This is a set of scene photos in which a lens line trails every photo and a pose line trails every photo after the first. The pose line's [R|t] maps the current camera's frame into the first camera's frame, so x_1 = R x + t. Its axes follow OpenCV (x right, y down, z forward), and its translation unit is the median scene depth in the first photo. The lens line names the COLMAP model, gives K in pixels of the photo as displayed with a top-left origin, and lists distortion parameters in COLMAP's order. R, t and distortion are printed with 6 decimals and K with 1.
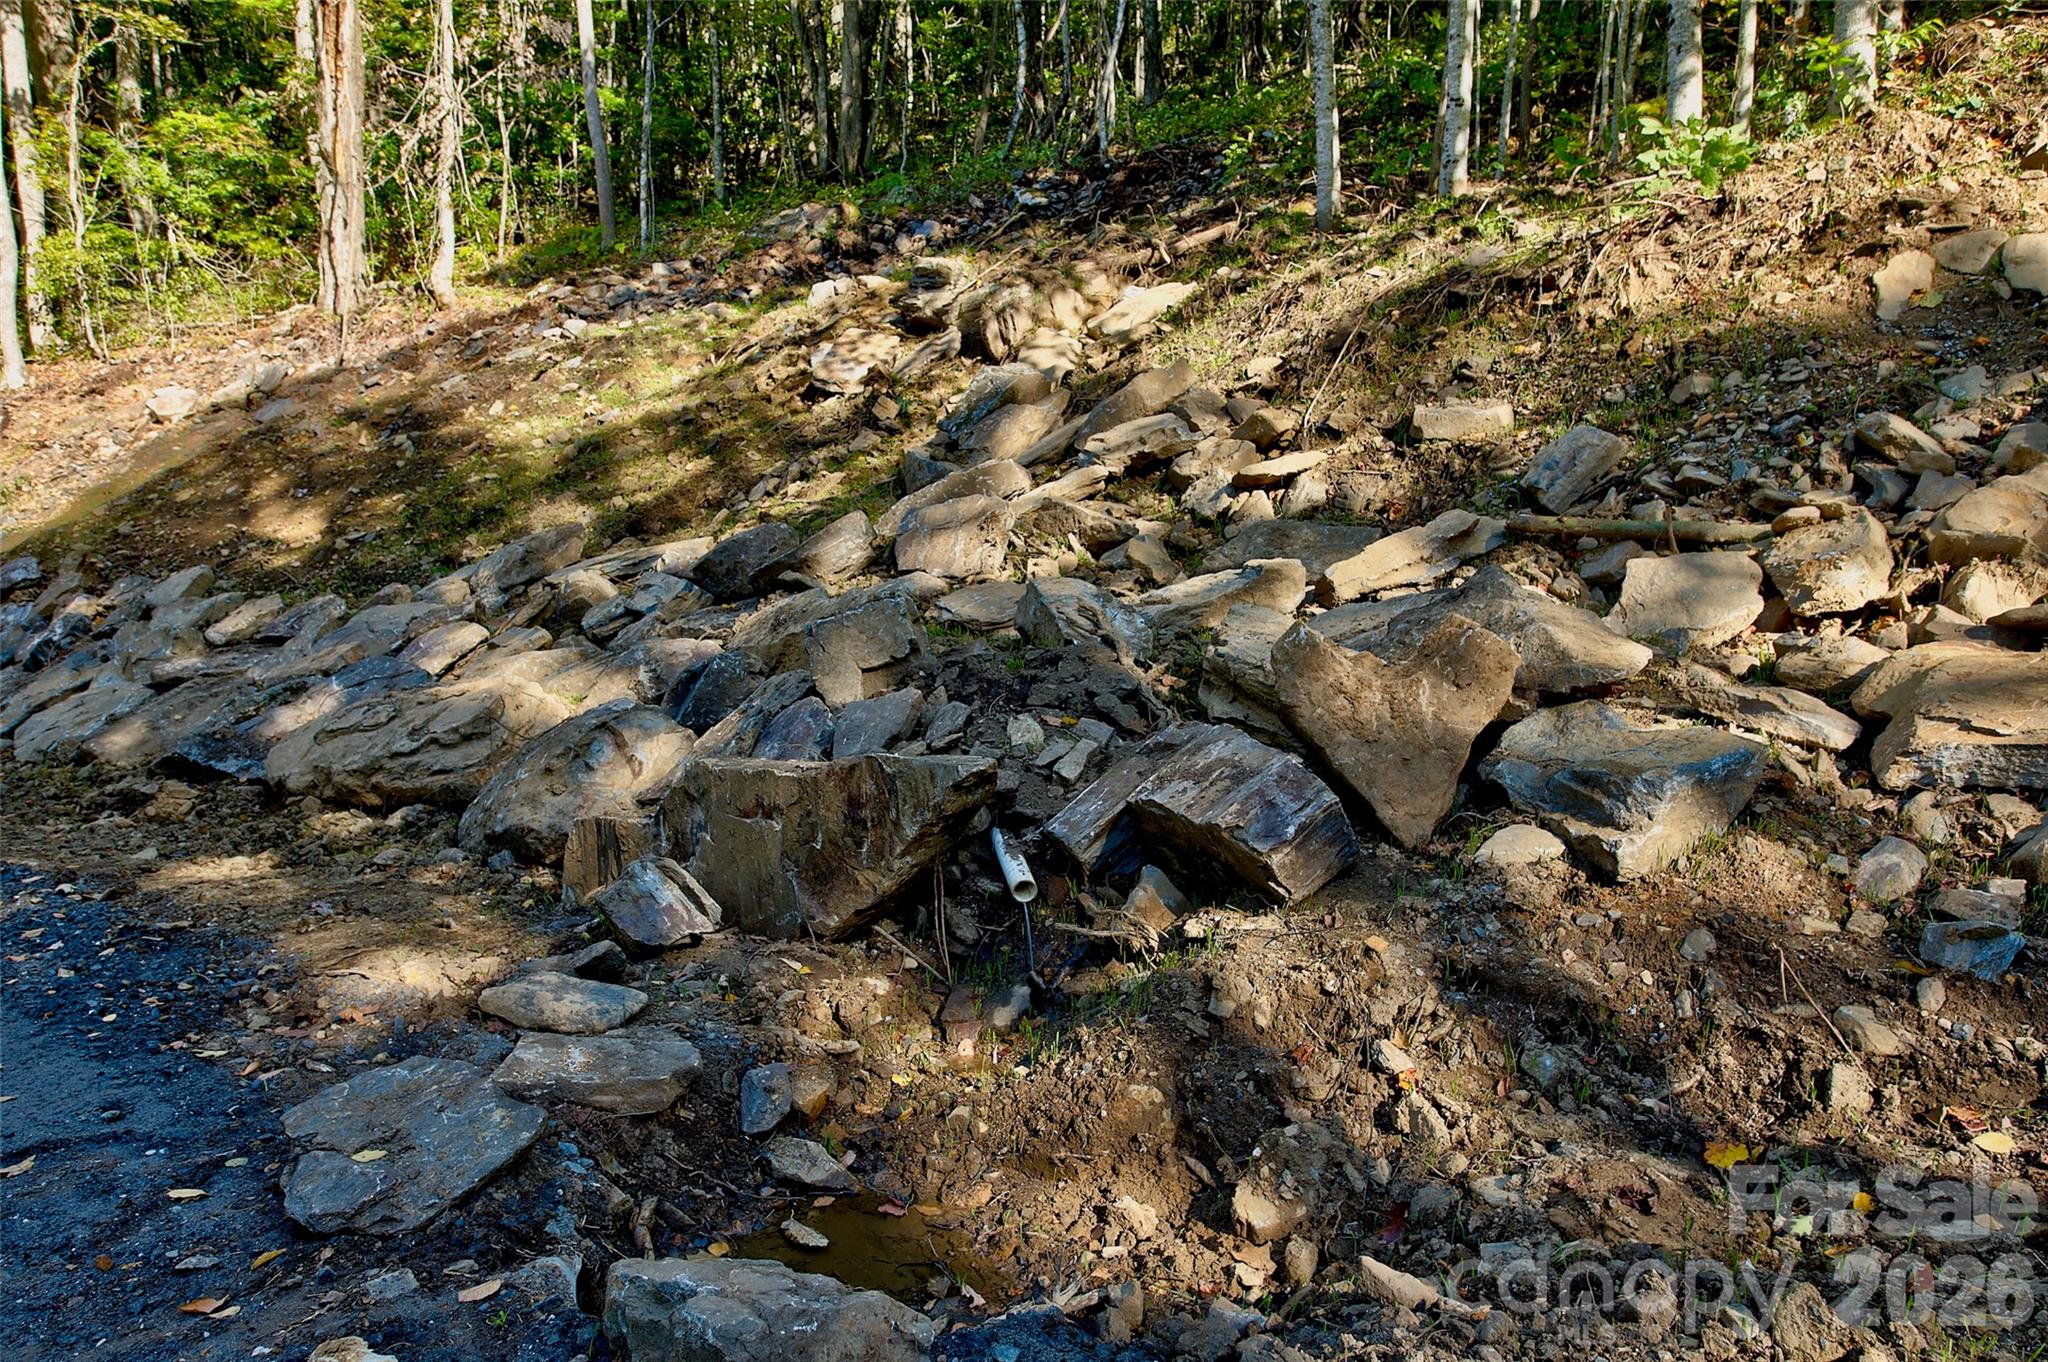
lens RADIAL K [[1388.4, 0, 1024.0], [0, 1388.4, 681.0], [0, 0, 1]] dist [-0.005947, -0.005205]
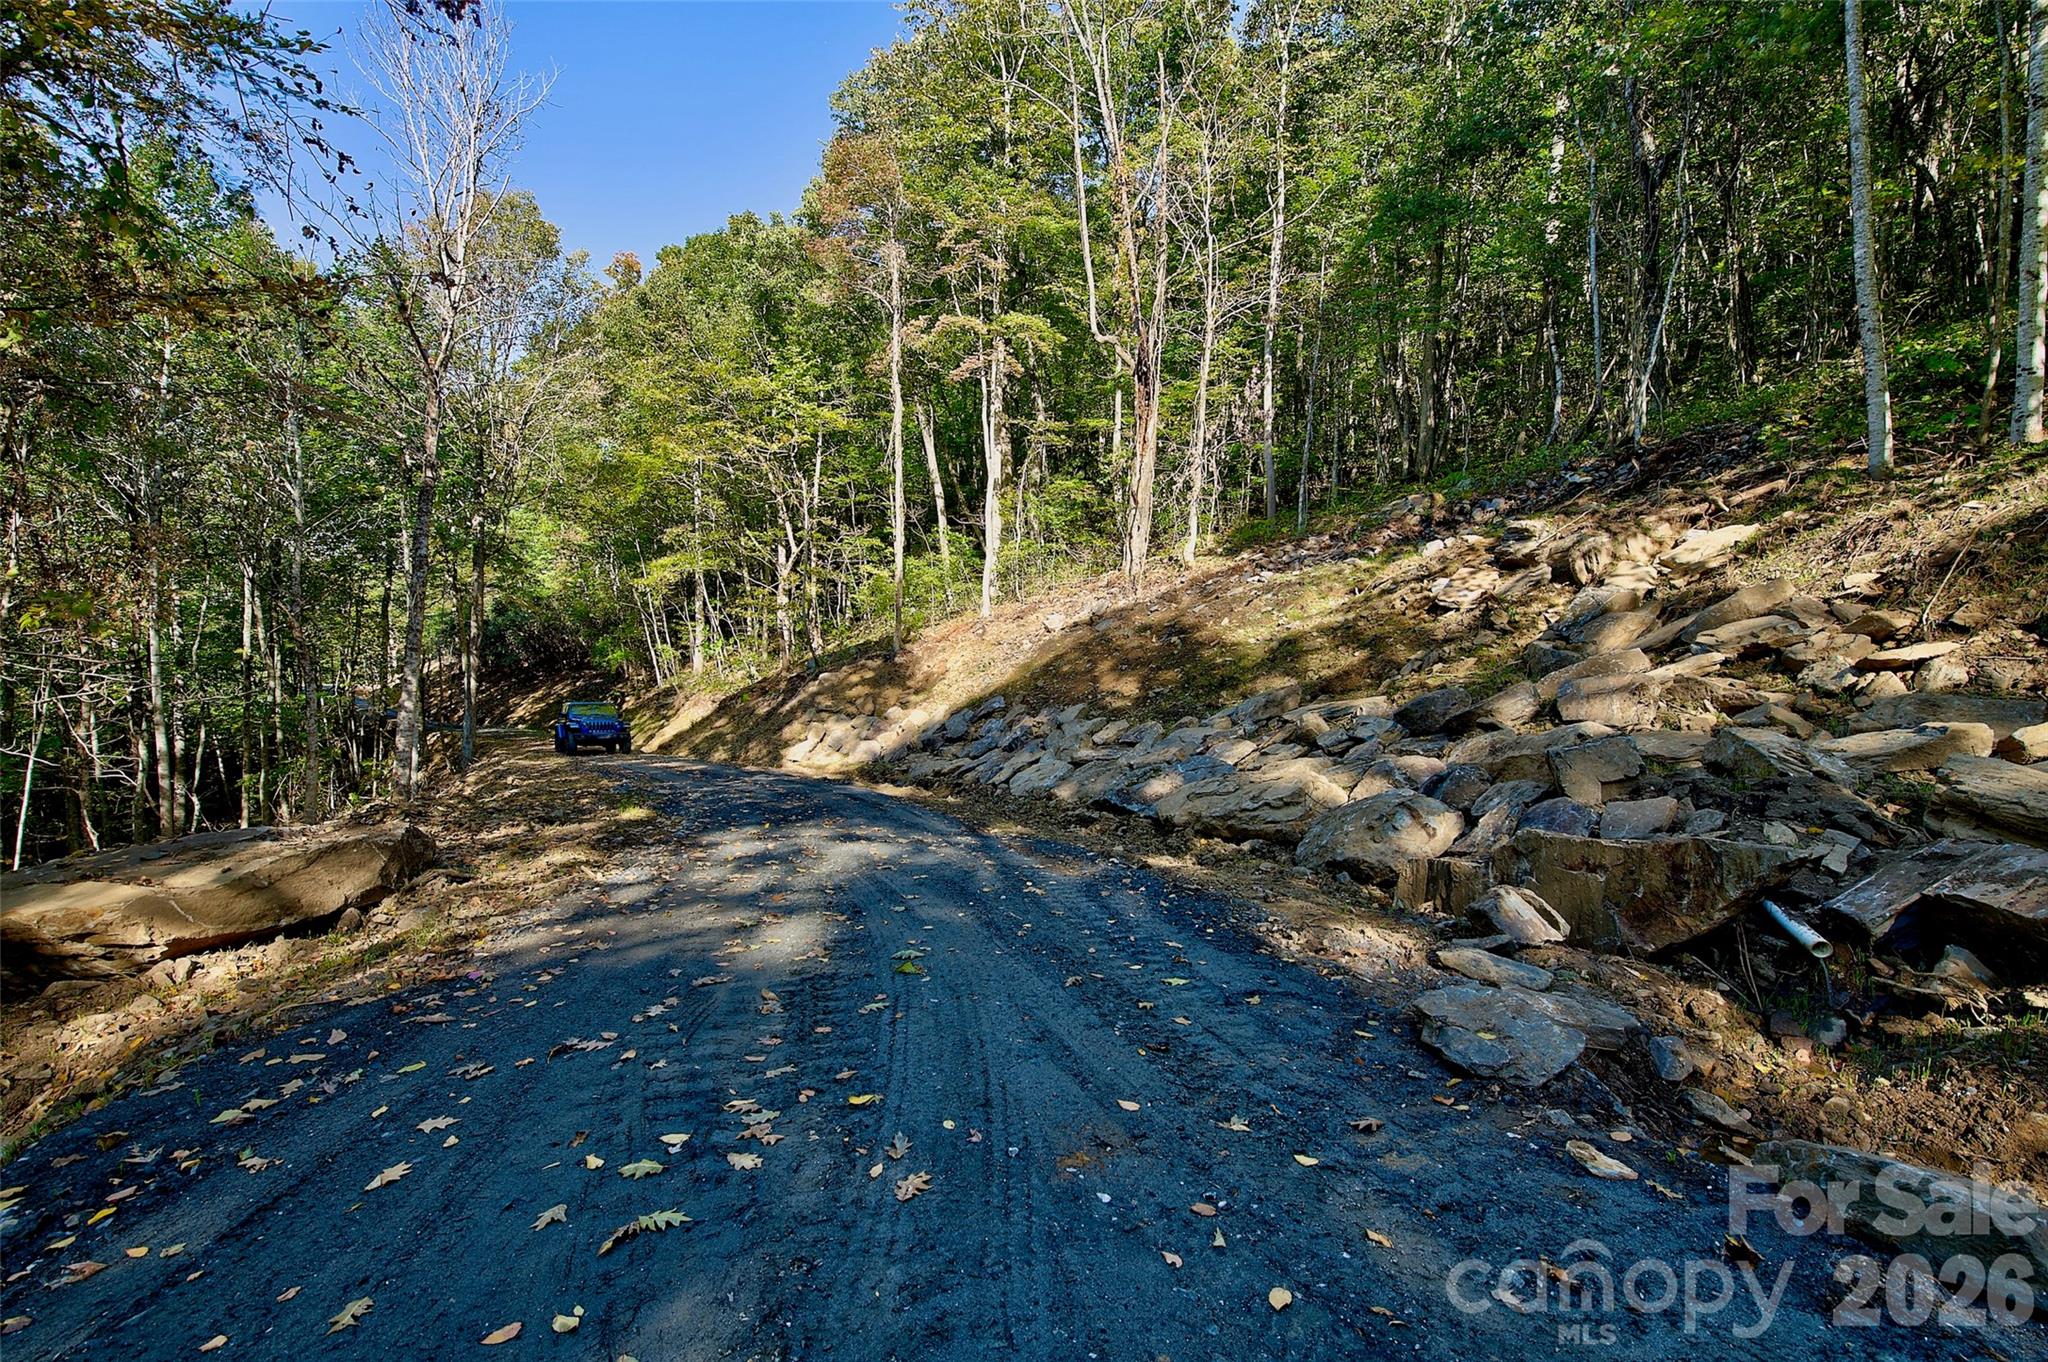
lens RADIAL K [[825.6, 0, 1024.0], [0, 825.6, 681.0], [0, 0, 1]] dist [0.000396, -0.008891]
pose [[0.861547, 0.020380, -0.507269, -0.093991], [-0.083294, 0.991328, -0.101639, 0.011812], [0.500798, 0.129819, 0.855773, -0.045164]]
